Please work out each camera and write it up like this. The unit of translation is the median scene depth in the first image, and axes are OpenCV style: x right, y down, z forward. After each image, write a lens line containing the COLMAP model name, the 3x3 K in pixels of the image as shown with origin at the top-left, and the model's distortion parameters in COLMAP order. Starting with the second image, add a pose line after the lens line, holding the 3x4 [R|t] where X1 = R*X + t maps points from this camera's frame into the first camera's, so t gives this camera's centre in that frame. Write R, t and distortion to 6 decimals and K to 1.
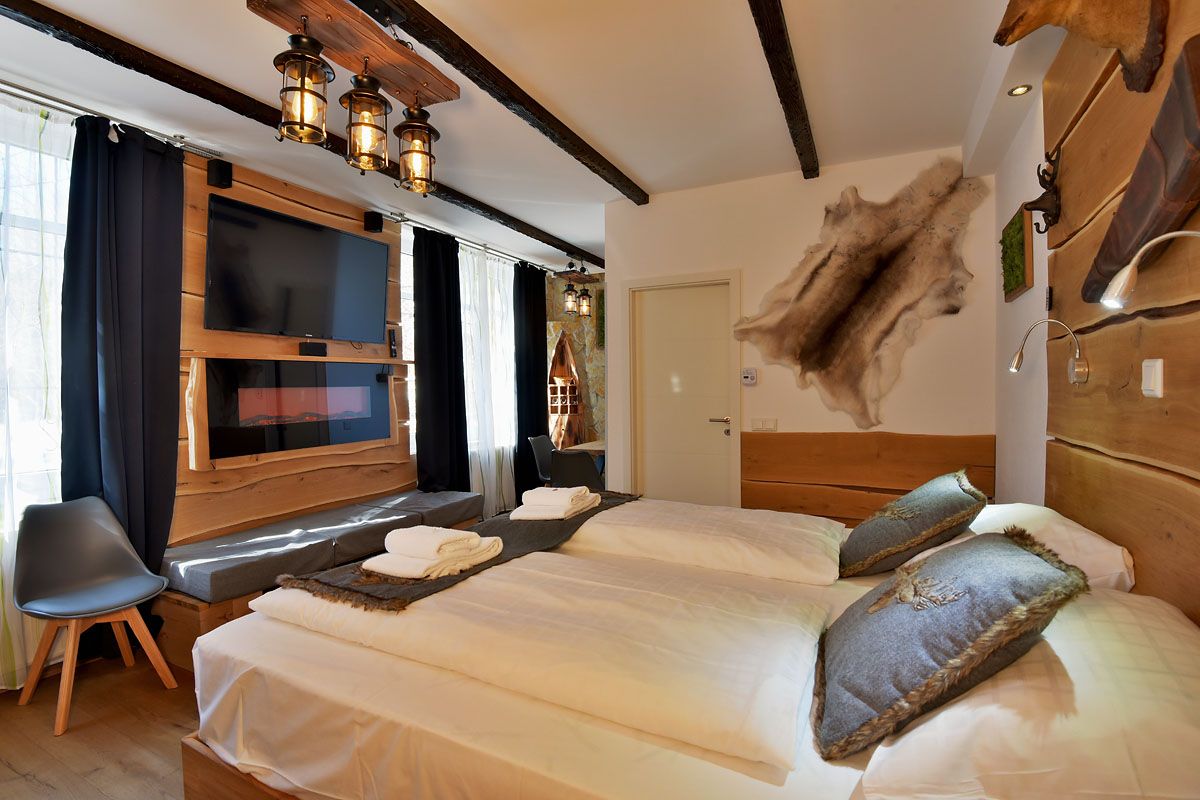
lens RADIAL K [[560.7, 0, 596.0], [0, 560.7, 403.0], [0, 0, 1]] dist [-0.029841, -0.004515]
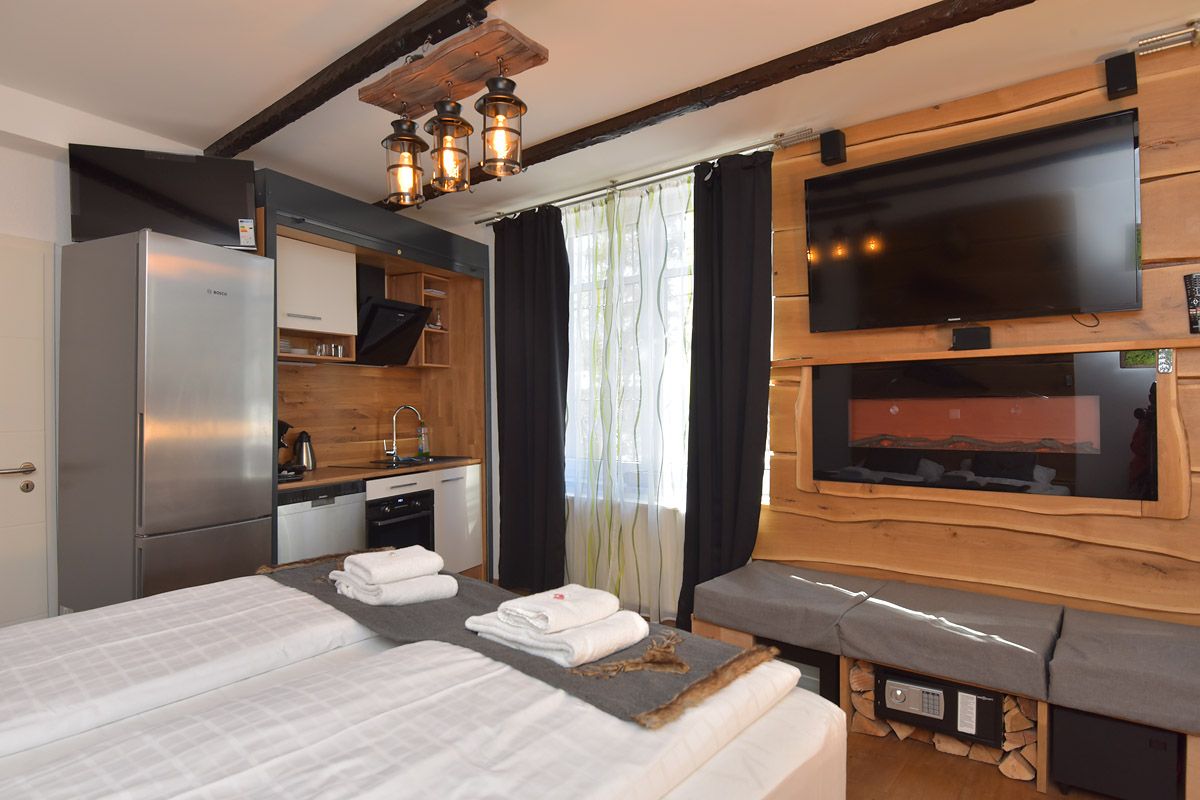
lens RADIAL K [[669.5, 0, 592.5], [0, 669.5, 399.8], [0, 0, 1]] dist [0.000983, -0.000500]
pose [[-0.232423, 0.009949, -0.972564, 0.420335], [-0.015041, 0.999791, 0.013822, -0.035251], [0.972499, 0.017841, -0.232225, 0.887171]]
